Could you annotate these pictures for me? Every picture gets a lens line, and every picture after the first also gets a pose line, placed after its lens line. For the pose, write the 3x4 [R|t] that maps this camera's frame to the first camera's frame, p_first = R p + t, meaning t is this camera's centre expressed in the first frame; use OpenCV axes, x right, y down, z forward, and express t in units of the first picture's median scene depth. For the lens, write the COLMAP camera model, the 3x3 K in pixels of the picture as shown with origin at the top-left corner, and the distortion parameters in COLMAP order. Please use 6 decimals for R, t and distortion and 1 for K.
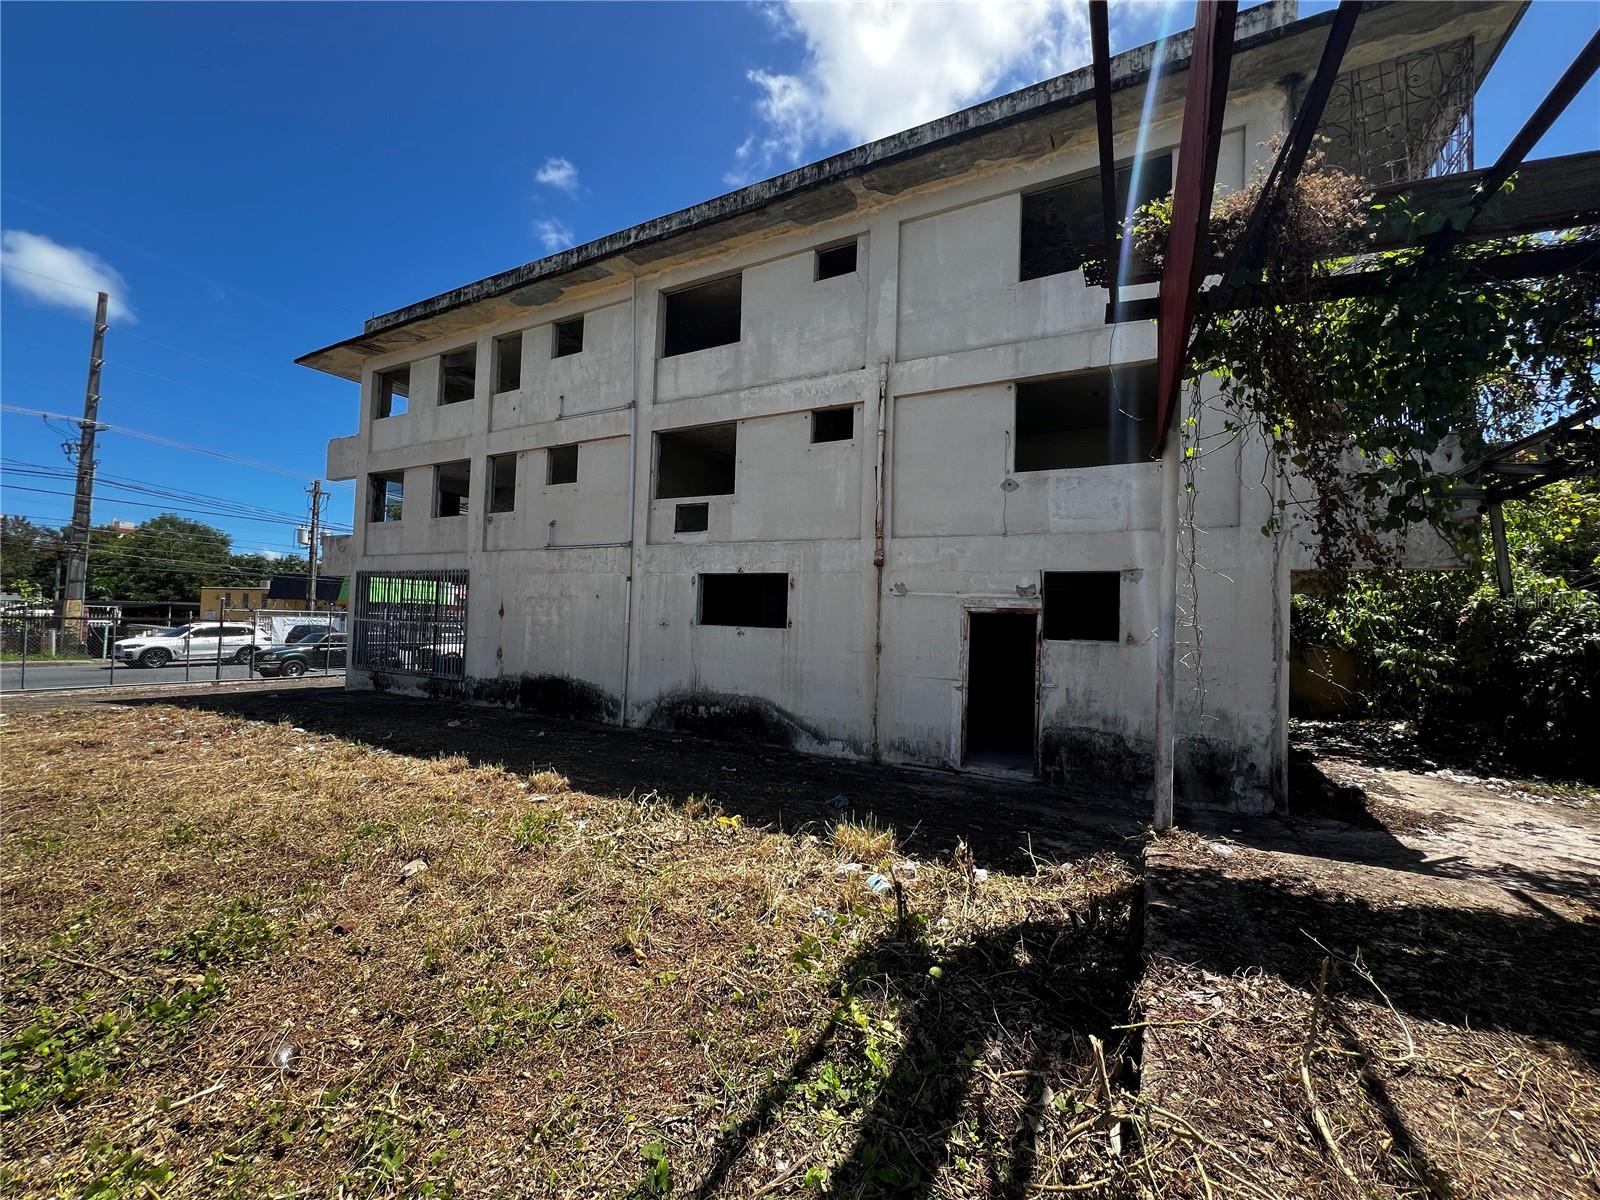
lens RADIAL K [[639.6, 0, 800.0], [0, 639.6, 600.0], [0, 0, 1]] dist [-0.001487, 0.000712]
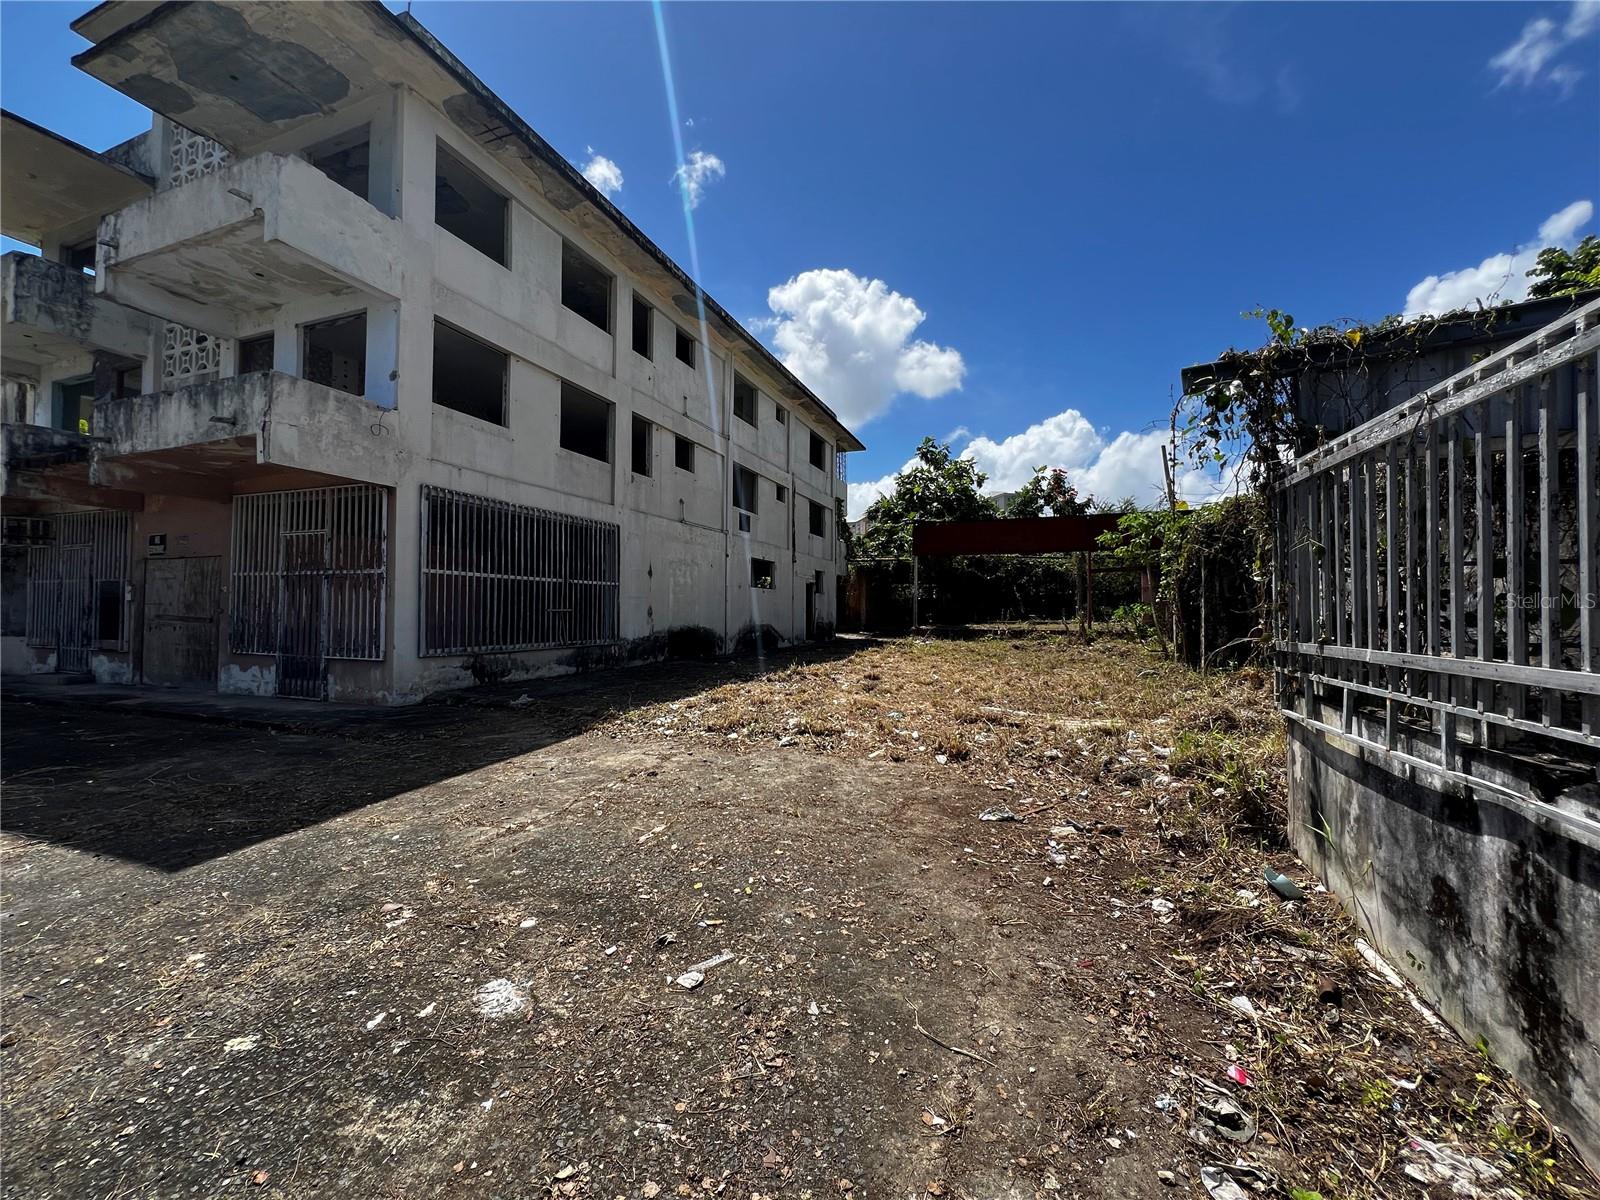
lens RADIAL K [[642.2, 0, 800.0], [0, 642.2, 600.0], [0, 0, 1]] dist [-0.002741, 0.001099]
pose [[-0.123750, -0.012877, 0.992230, -1.751696], [-0.040729, 0.999139, 0.007887, 0.051055], [-0.991477, -0.039436, -0.124168, 1.000856]]
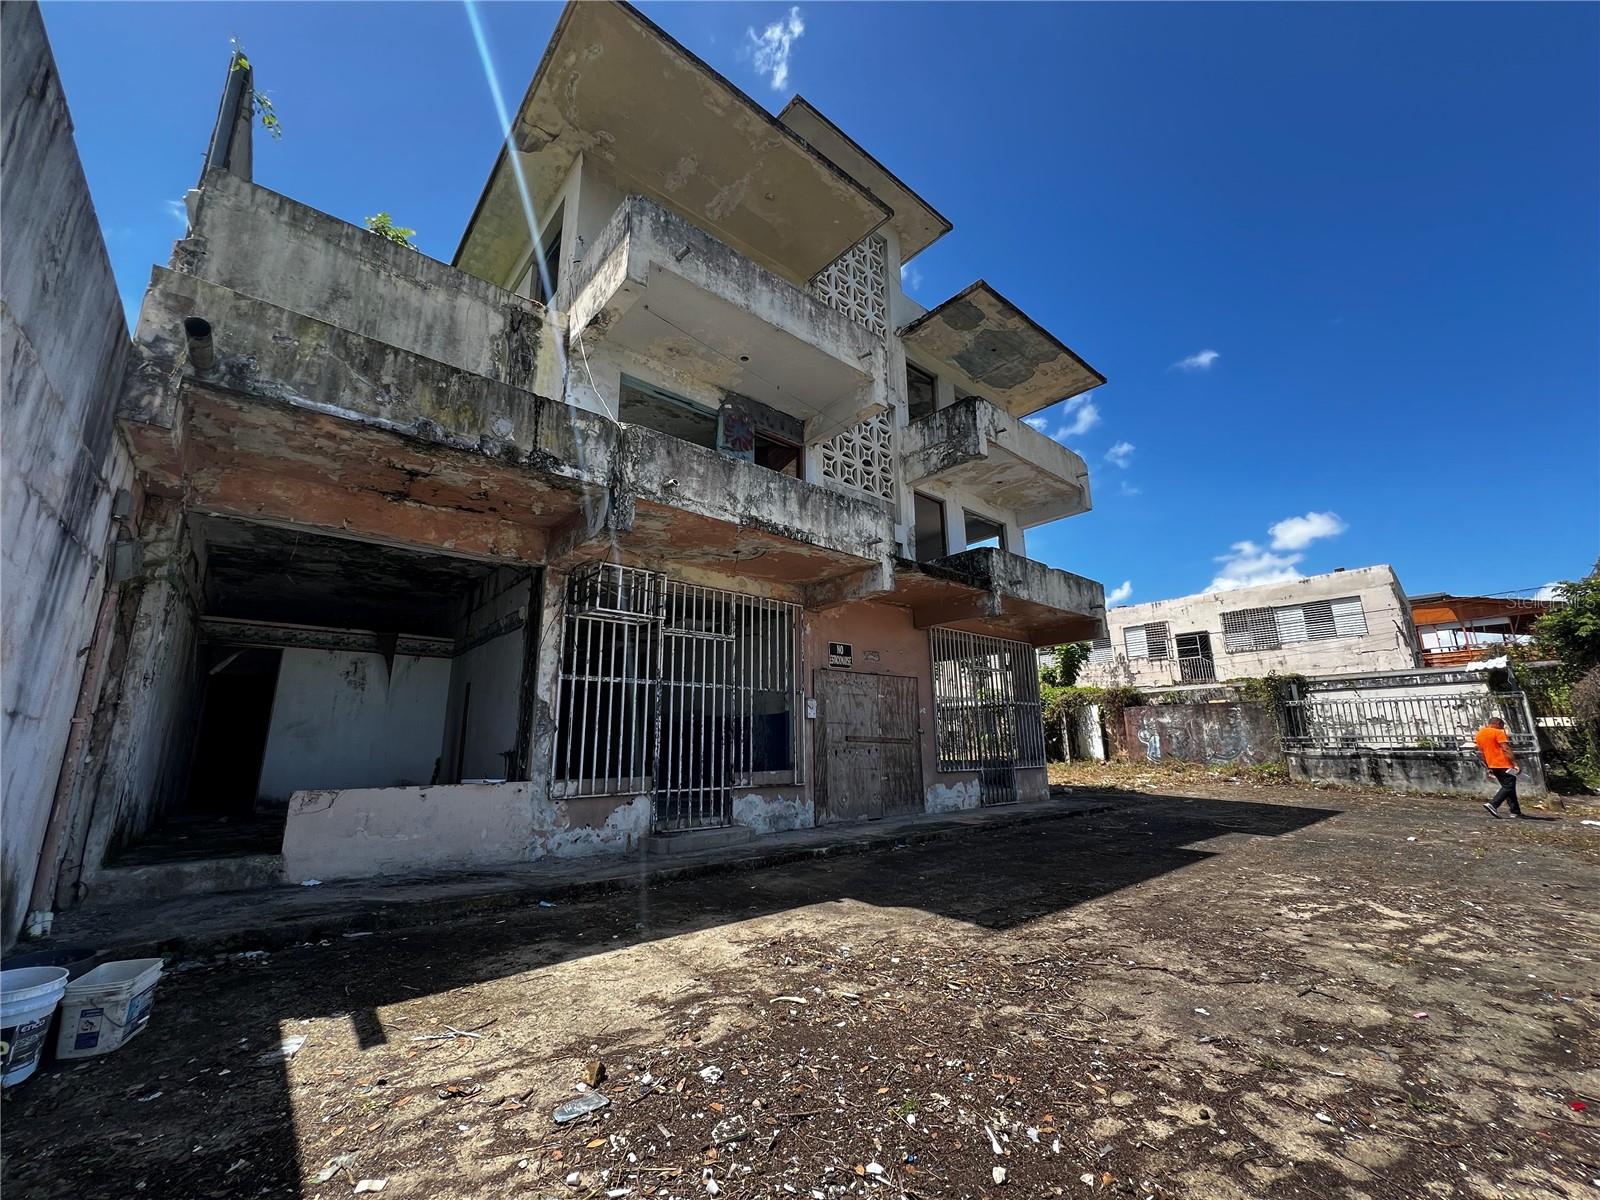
lens RADIAL K [[639.6, 0, 800.0], [0, 639.6, 600.0], [0, 0, 1]] dist [-0.001487, 0.000712]
pose [[-0.933269, 0.062376, 0.353719, -0.985438], [-0.027489, 0.969512, -0.243495, 0.145856], [-0.358124, -0.236970, -0.903102, 2.537017]]
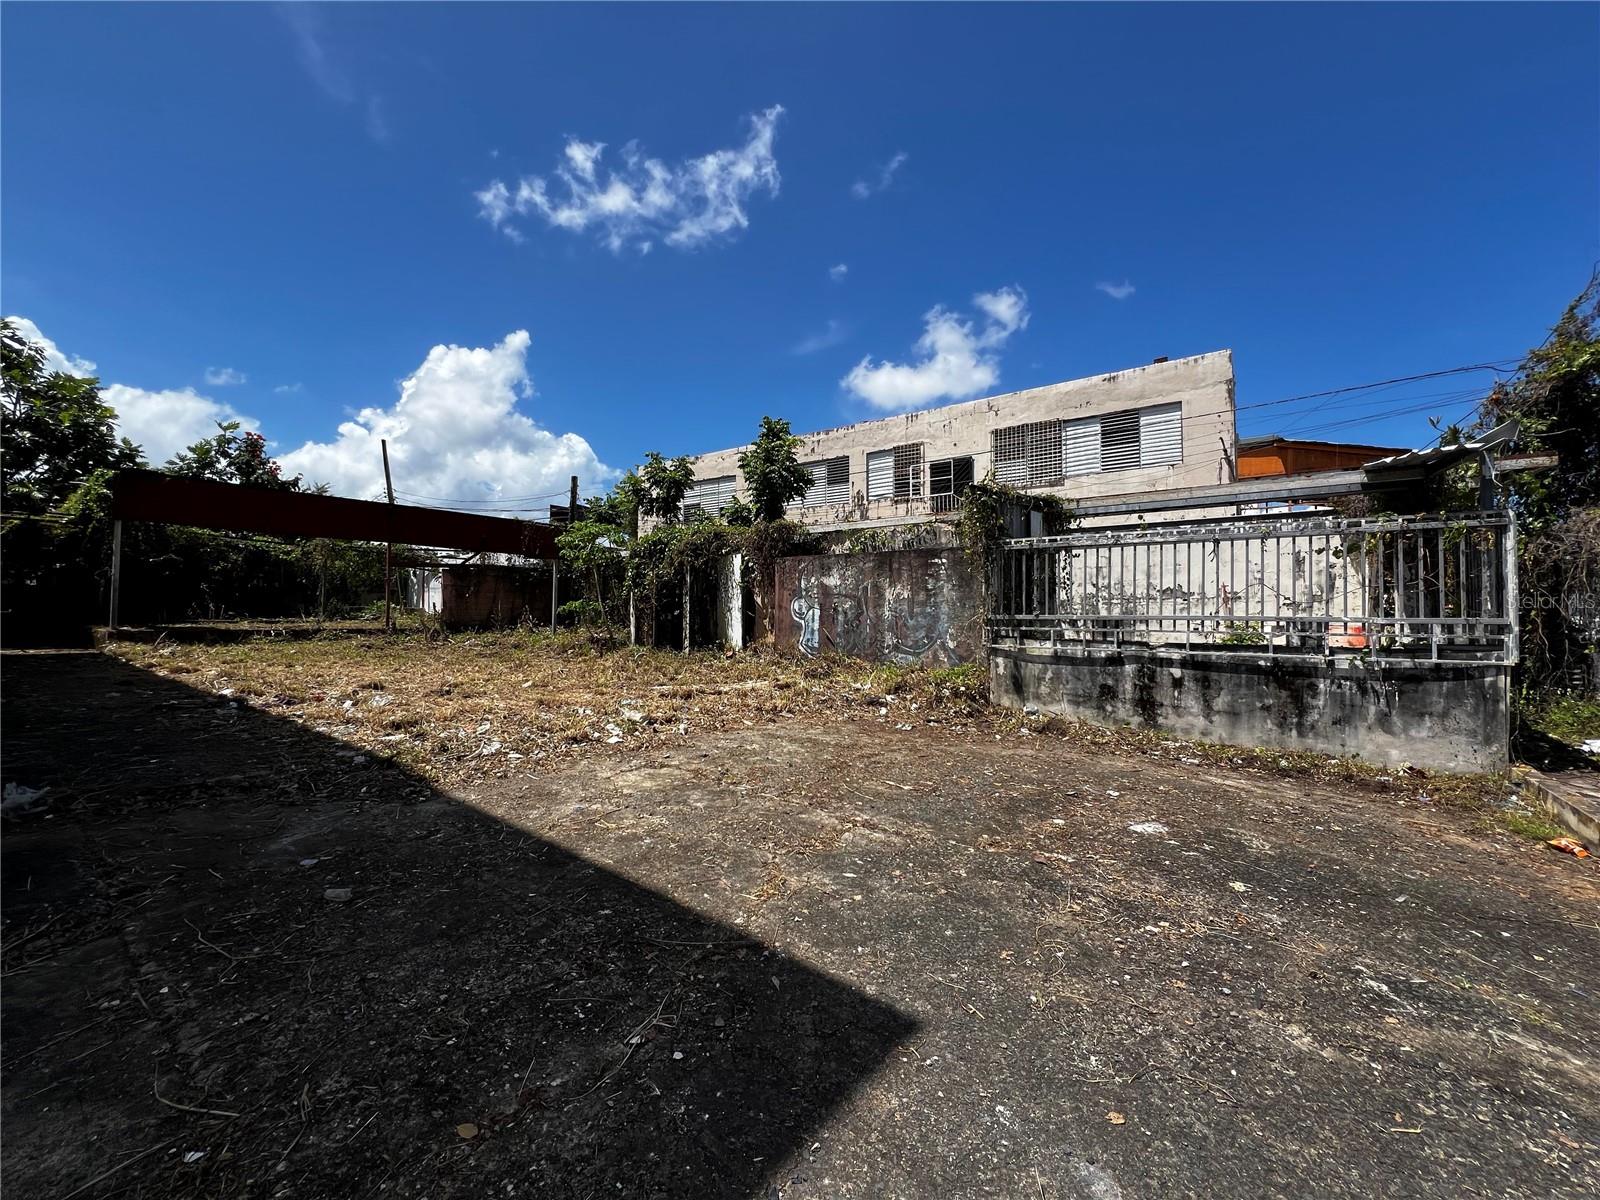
lens RADIAL K [[639.6, 0, 800.0], [0, 639.6, 600.0], [0, 0, 1]] dist [-0.001487, 0.000712]
pose [[-0.985317, -0.032192, 0.167672, -1.395507], [-0.042171, 0.997523, -0.056297, 0.093934], [-0.165444, -0.062541, -0.984234, 1.449240]]
